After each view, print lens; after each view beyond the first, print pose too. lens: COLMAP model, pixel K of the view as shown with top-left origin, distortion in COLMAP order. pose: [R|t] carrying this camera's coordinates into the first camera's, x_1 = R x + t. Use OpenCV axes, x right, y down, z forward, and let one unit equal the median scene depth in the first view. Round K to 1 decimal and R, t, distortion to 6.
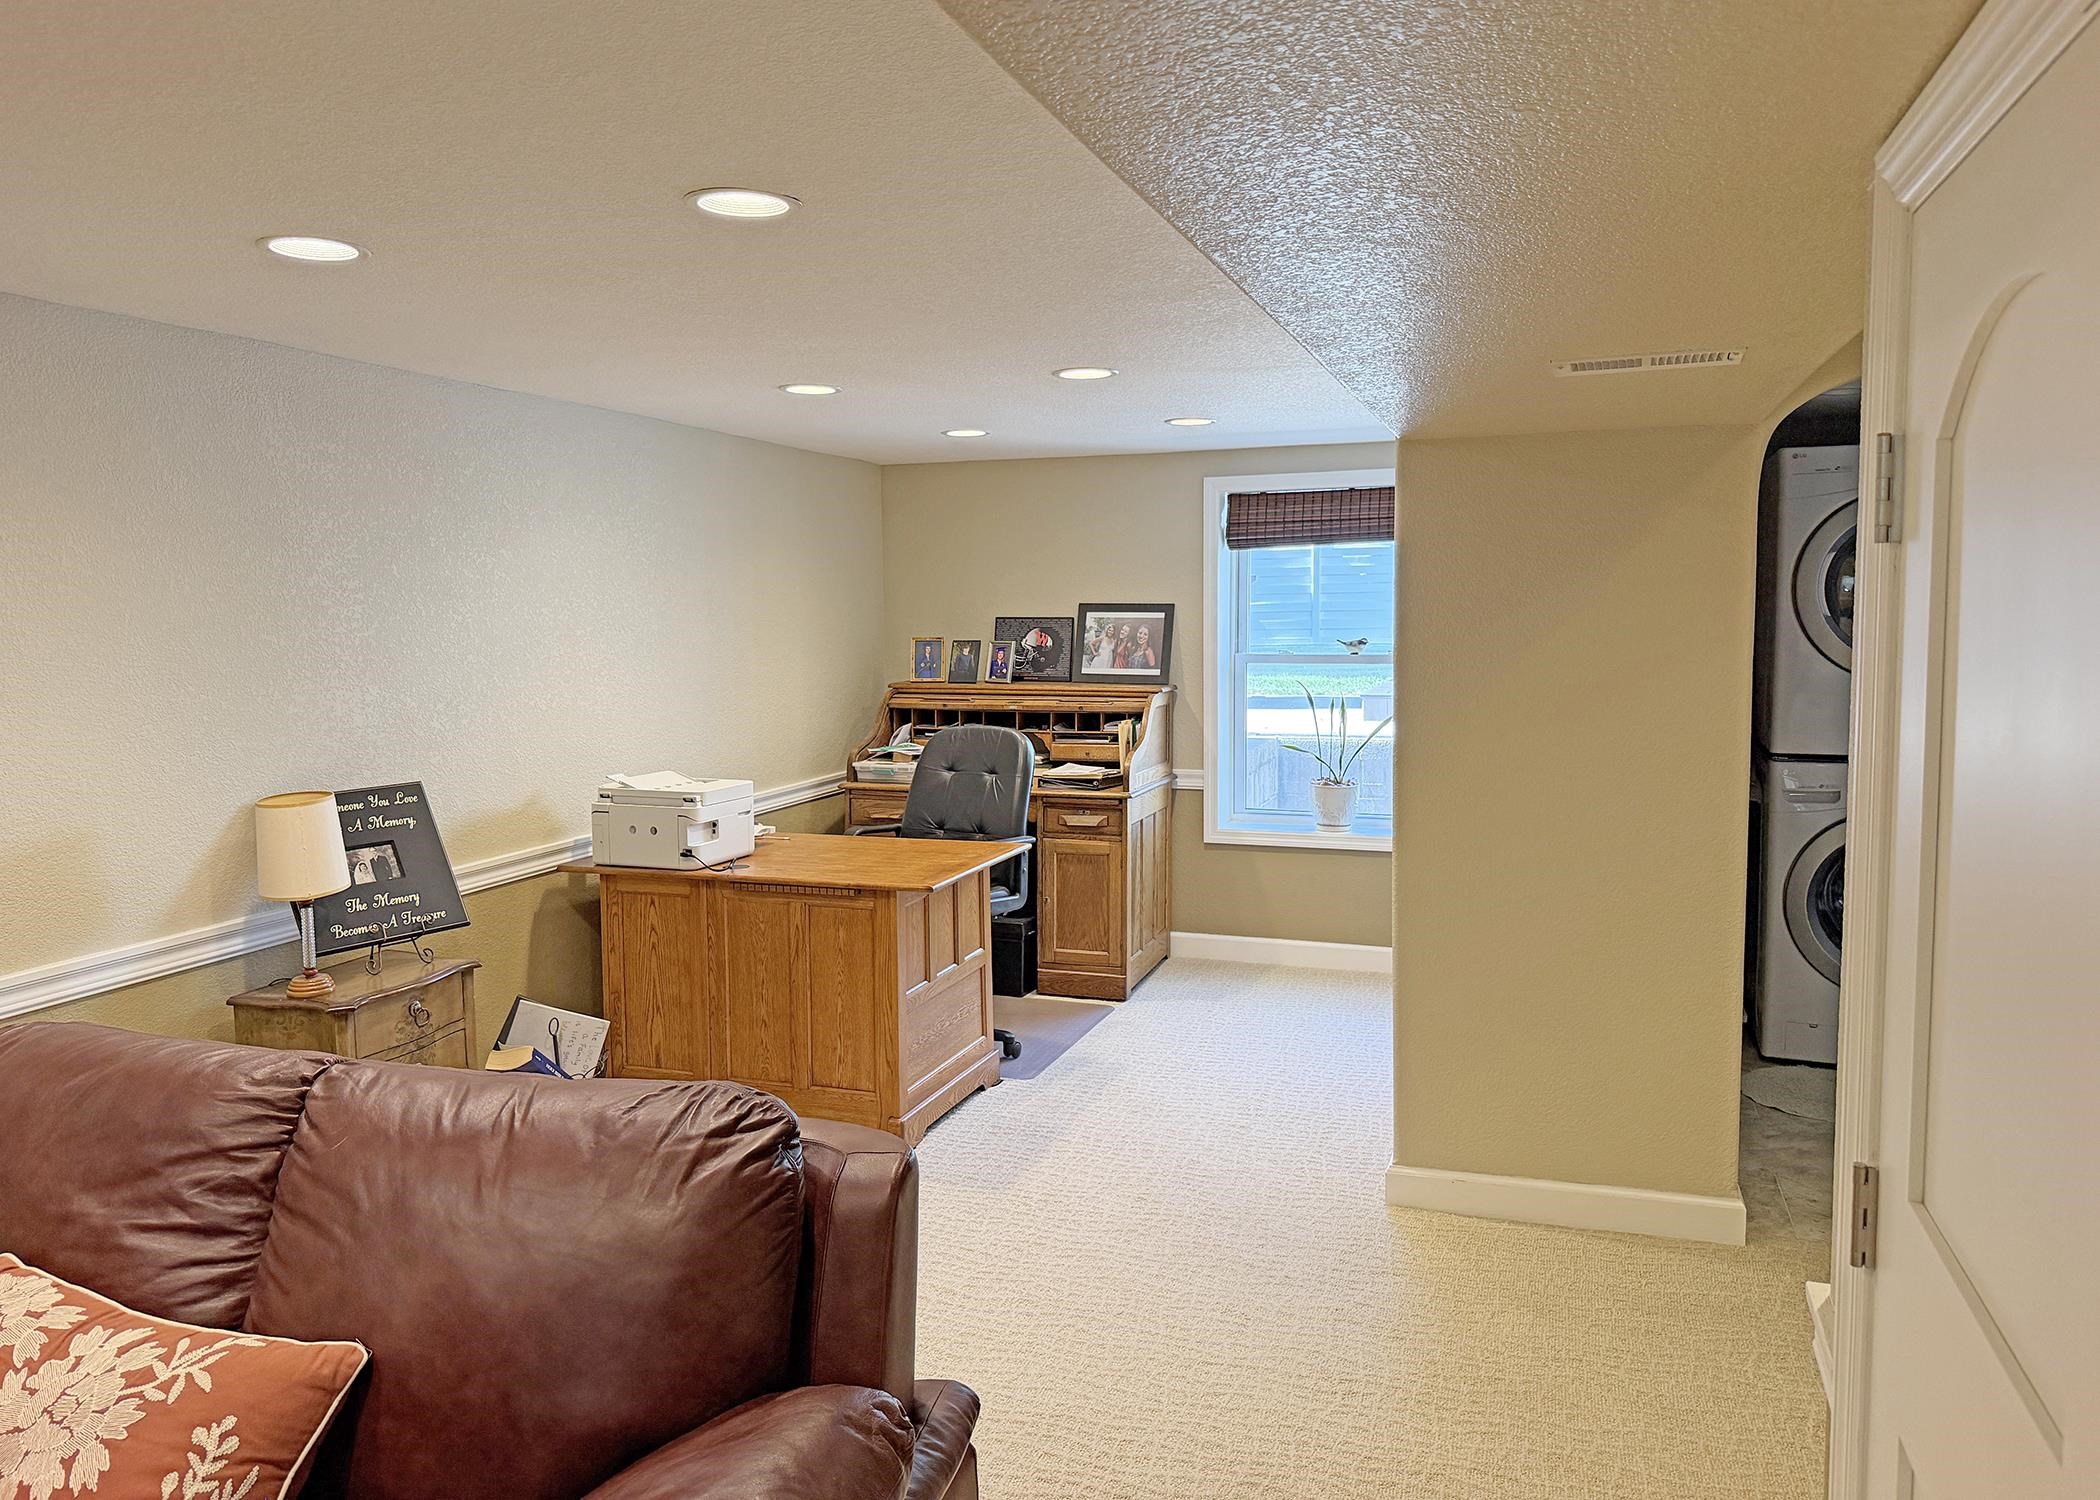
lens RADIAL K [[1511.9, 0, 1039.3], [0, 1511.9, 738.4], [0, 0, 1]] dist [0.001962, -0.008393]
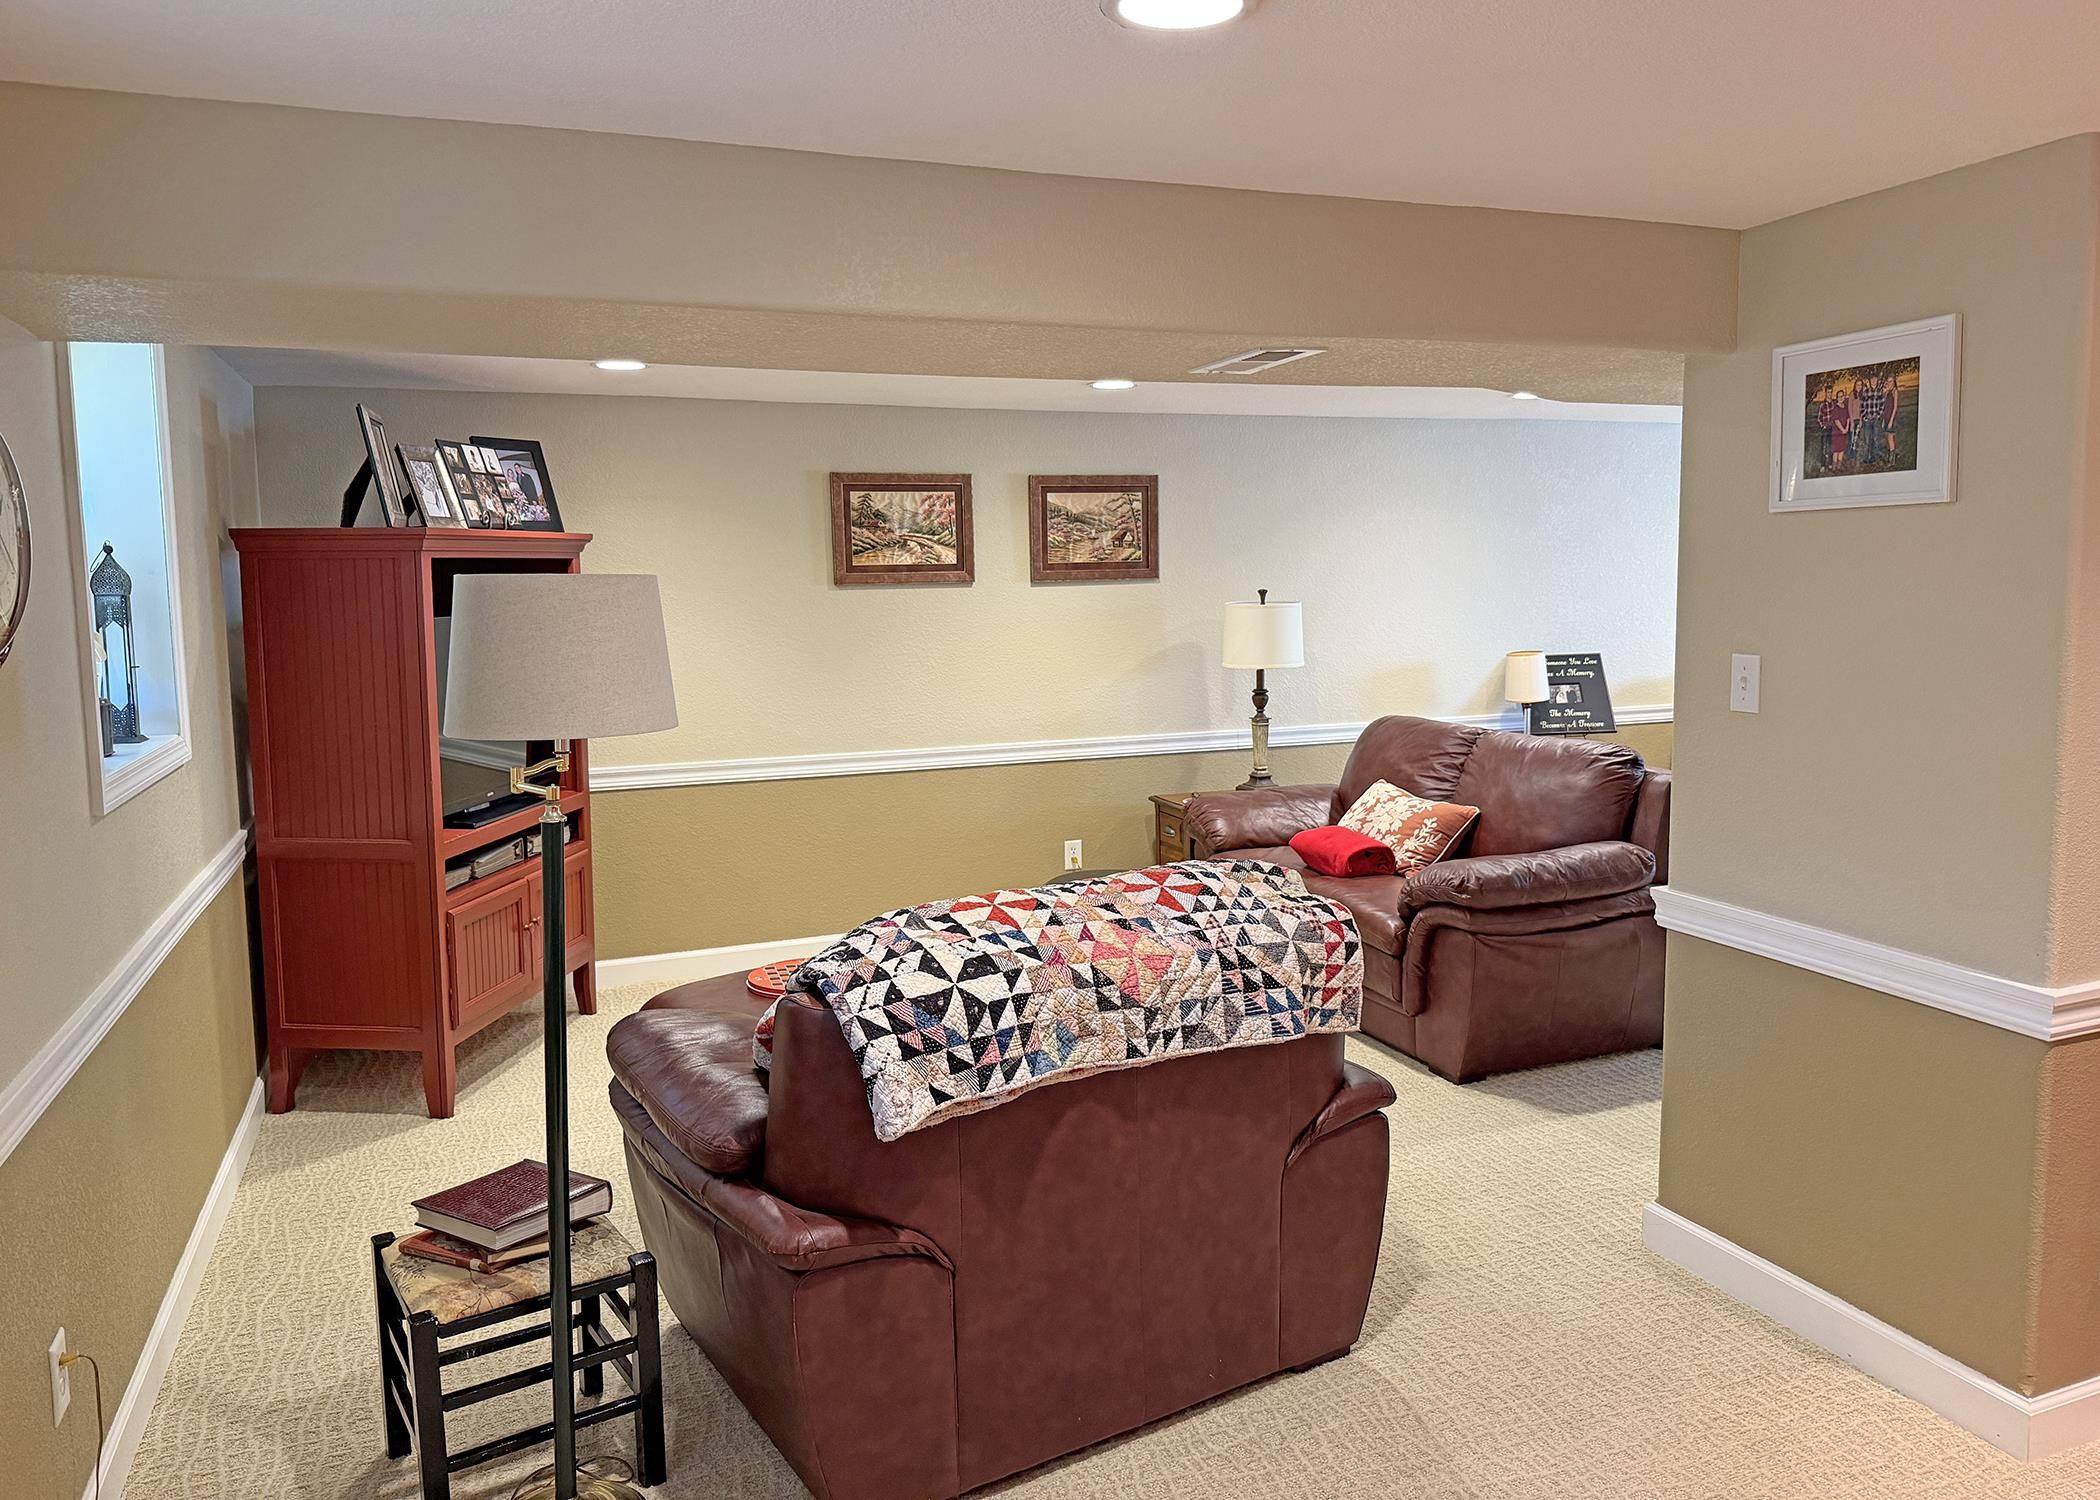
lens RADIAL K [[1511.9, 0, 1048.8], [0, 1511.9, 738.9], [0, 0, 1]] dist [0.001962, -0.008393]
pose [[0.653554, 0.078121, -0.752837, 1.068961], [-0.051763, 0.996944, 0.058515, 0.120250], [0.755107, 0.000726, 0.655601, -1.377701]]
